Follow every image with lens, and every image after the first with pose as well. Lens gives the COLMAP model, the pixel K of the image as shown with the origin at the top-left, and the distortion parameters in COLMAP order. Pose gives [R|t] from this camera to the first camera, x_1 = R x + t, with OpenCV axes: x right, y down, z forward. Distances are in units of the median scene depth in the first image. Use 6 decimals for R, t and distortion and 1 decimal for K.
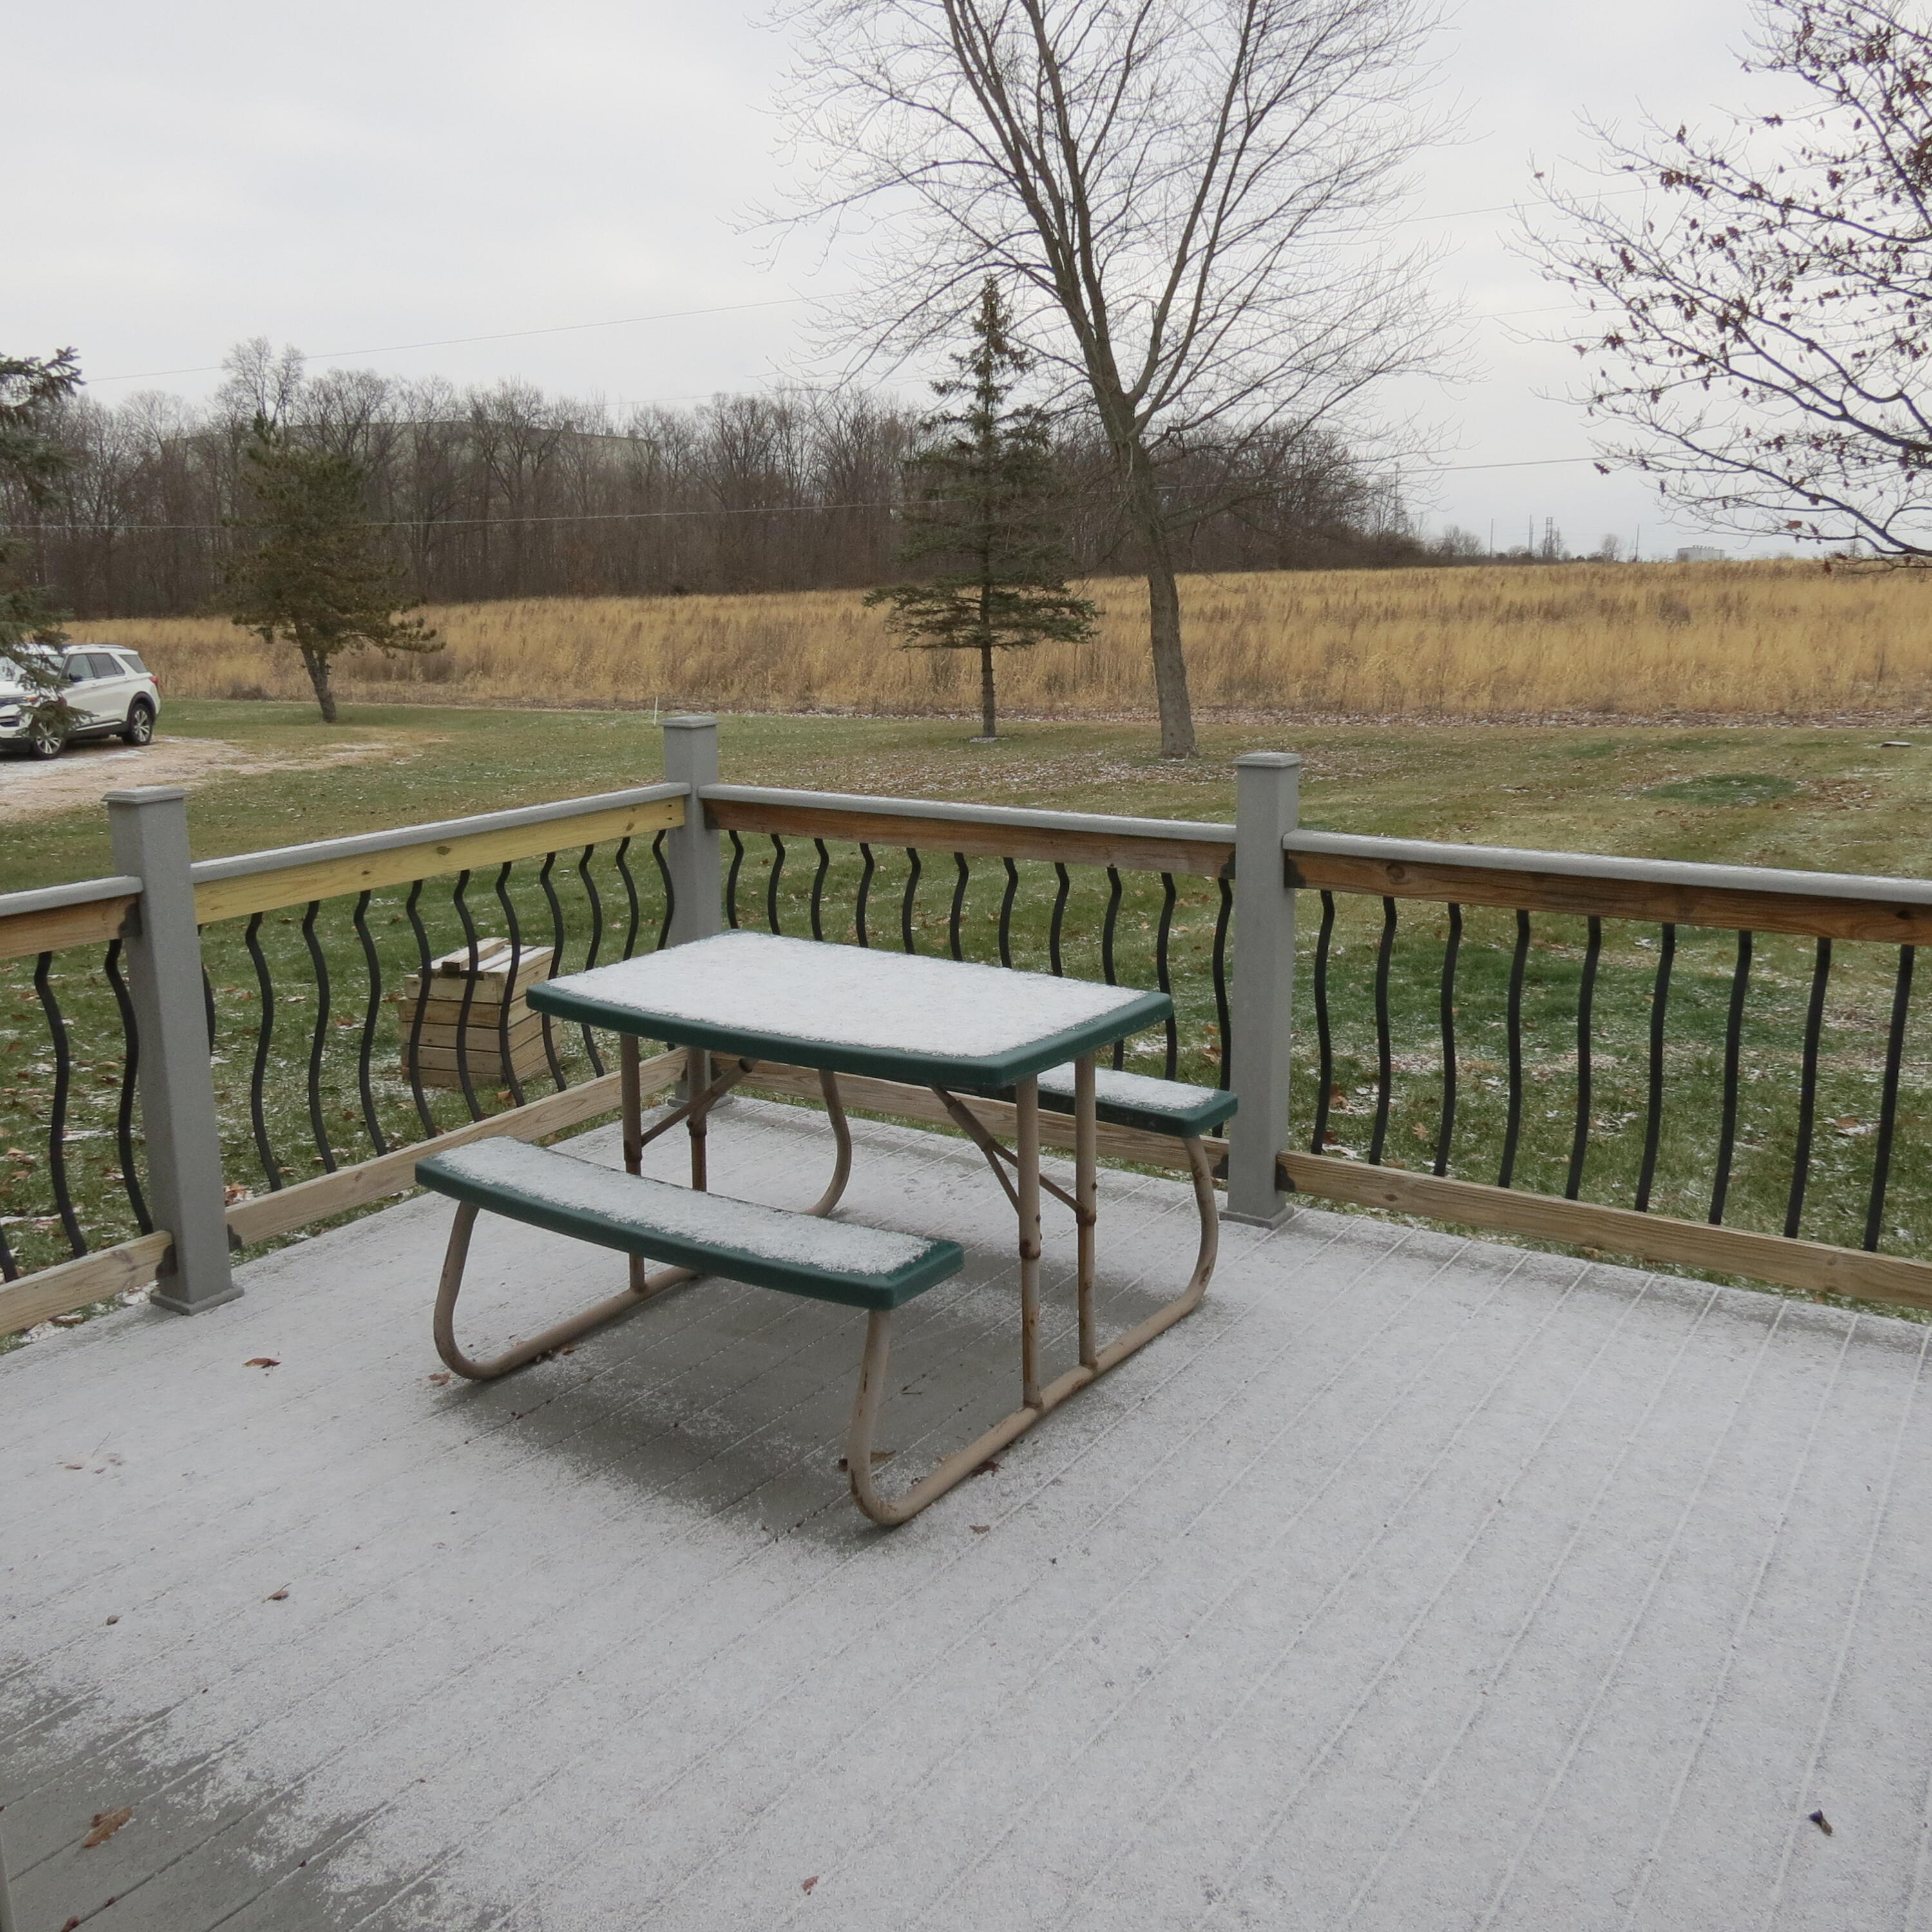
lens RADIAL K [[1844.6, 0, 966.0], [0, 1844.6, 966.0], [0, 0, 1]] dist [-0.062199, 0.058046]
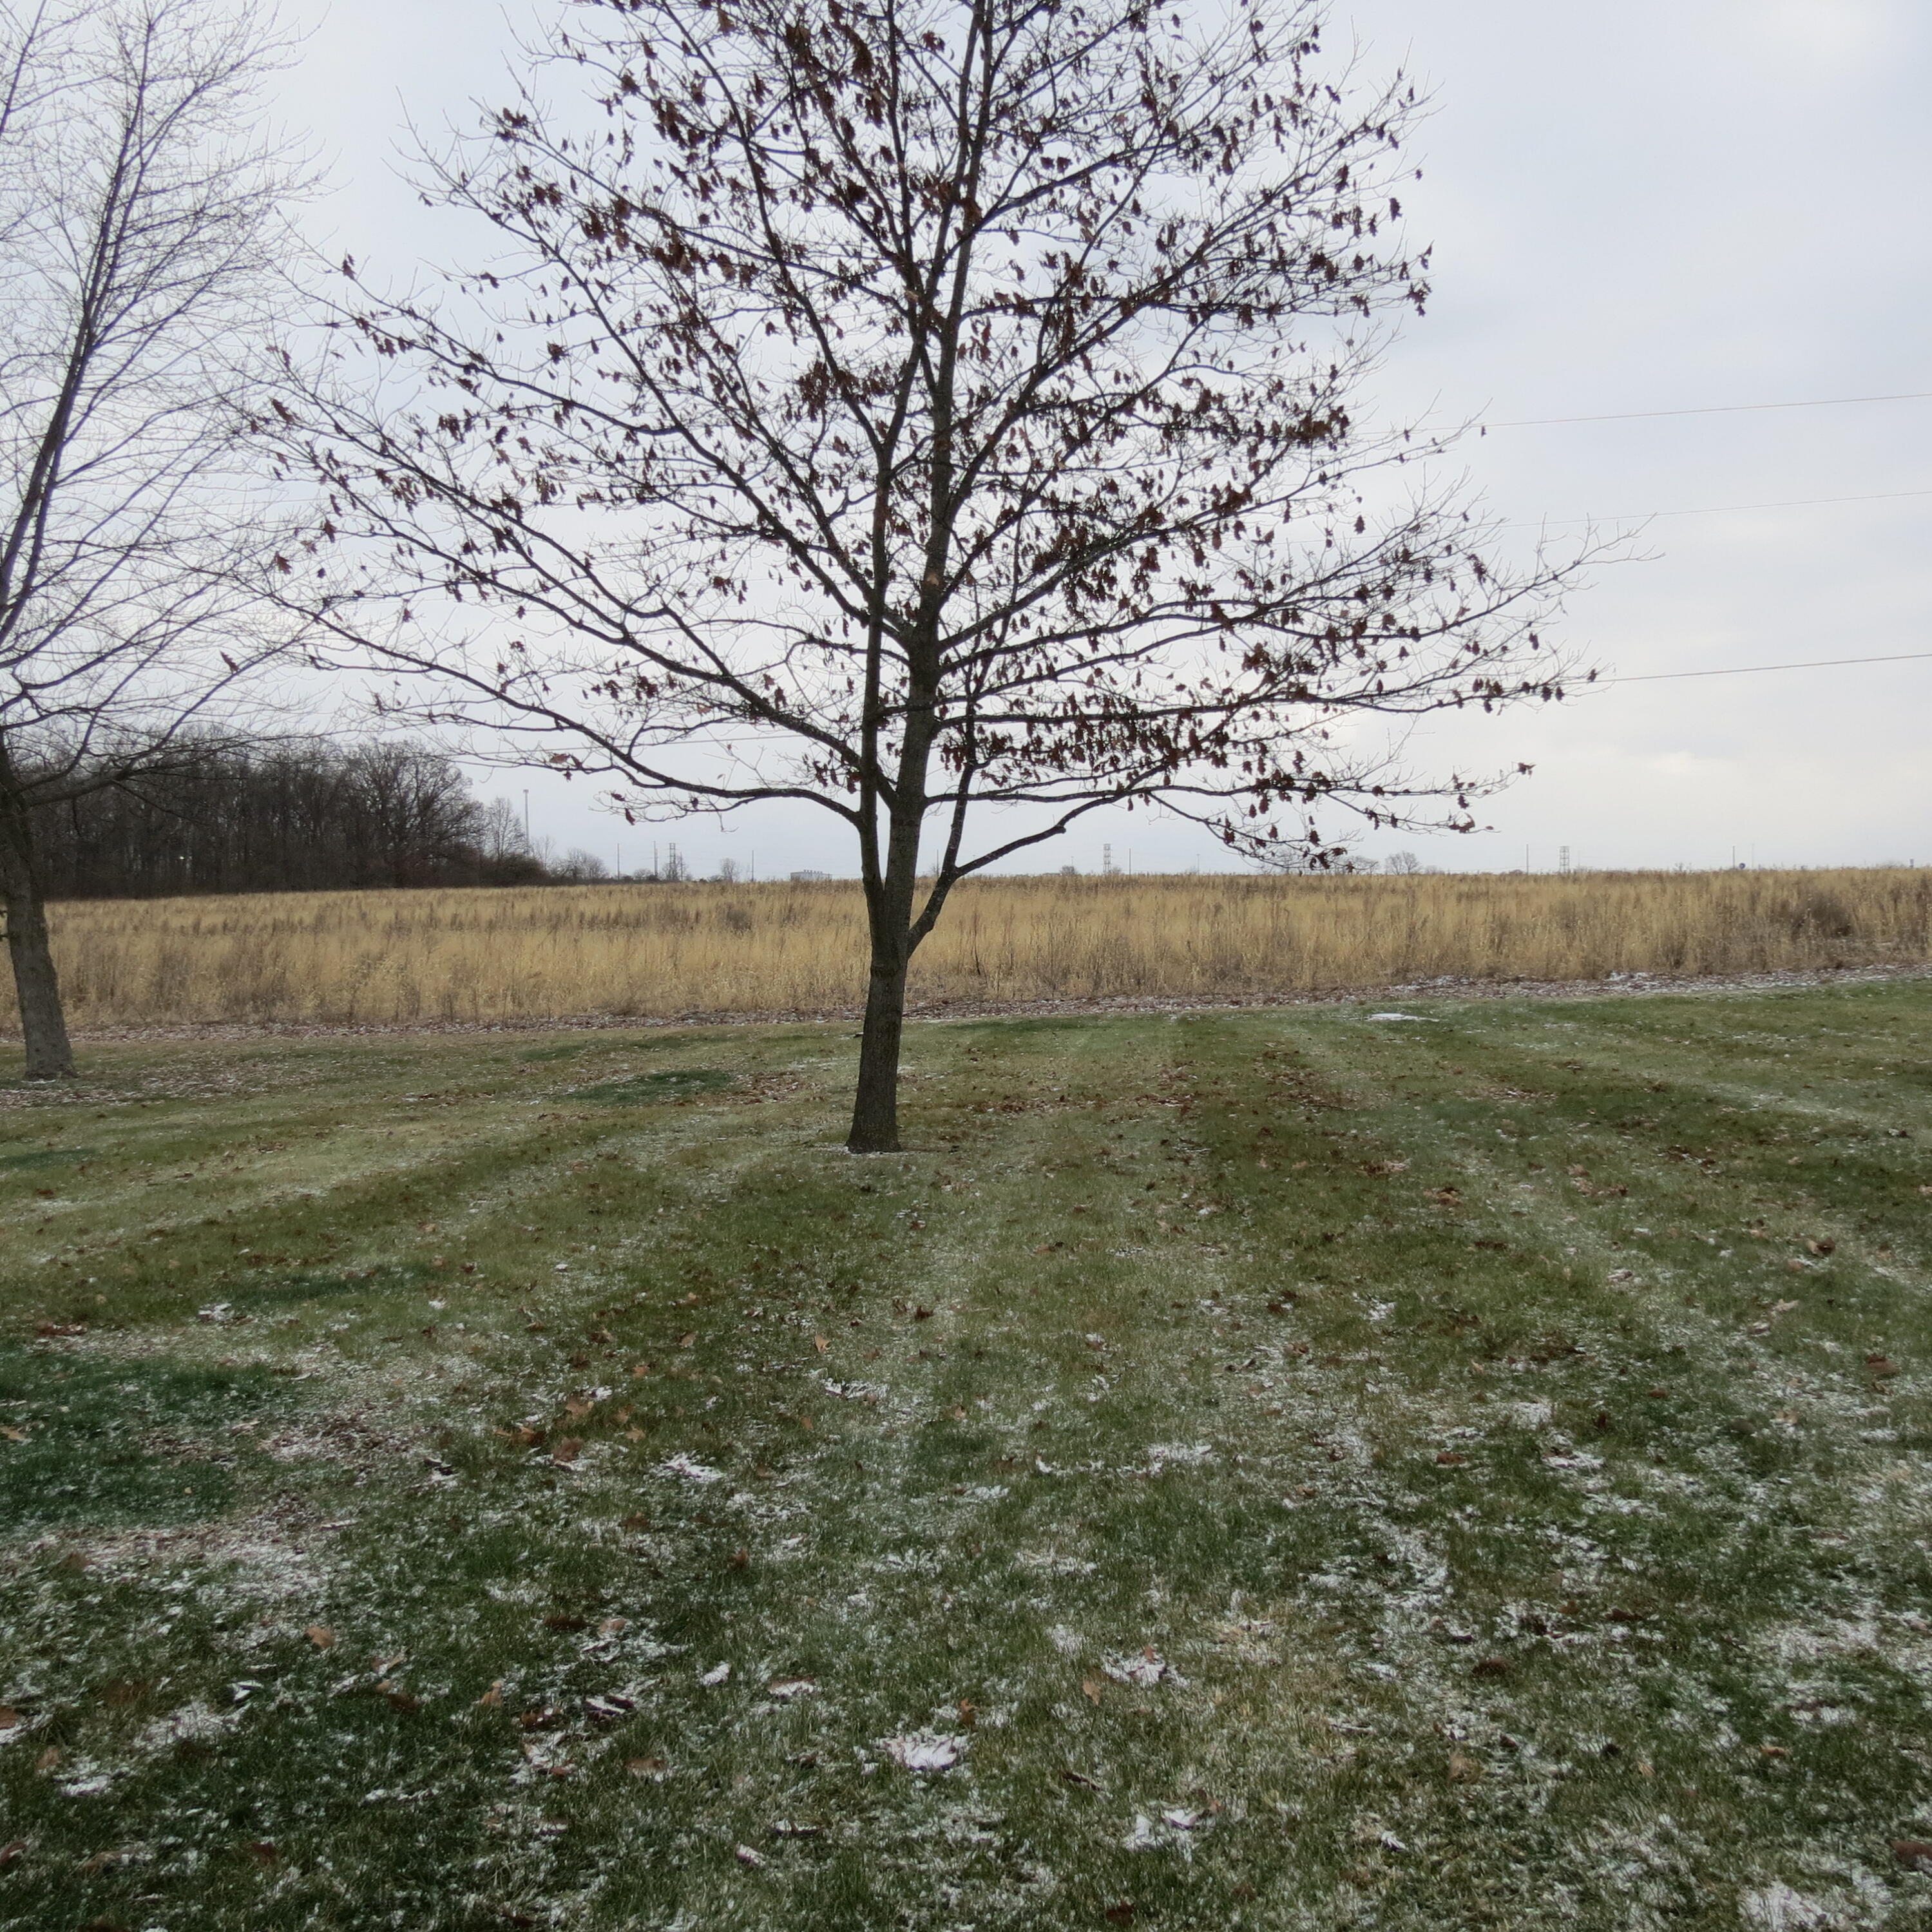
lens RADIAL K [[1844.6, 0, 966.0], [0, 1844.6, 966.0], [0, 0, 1]] dist [-0.062199, 0.058046]
pose [[0.894111, -0.014142, 0.447622, 0.242895], [0.090229, 0.984694, -0.149121, -0.009883], [-0.438662, 0.173719, 0.881701, 0.202981]]
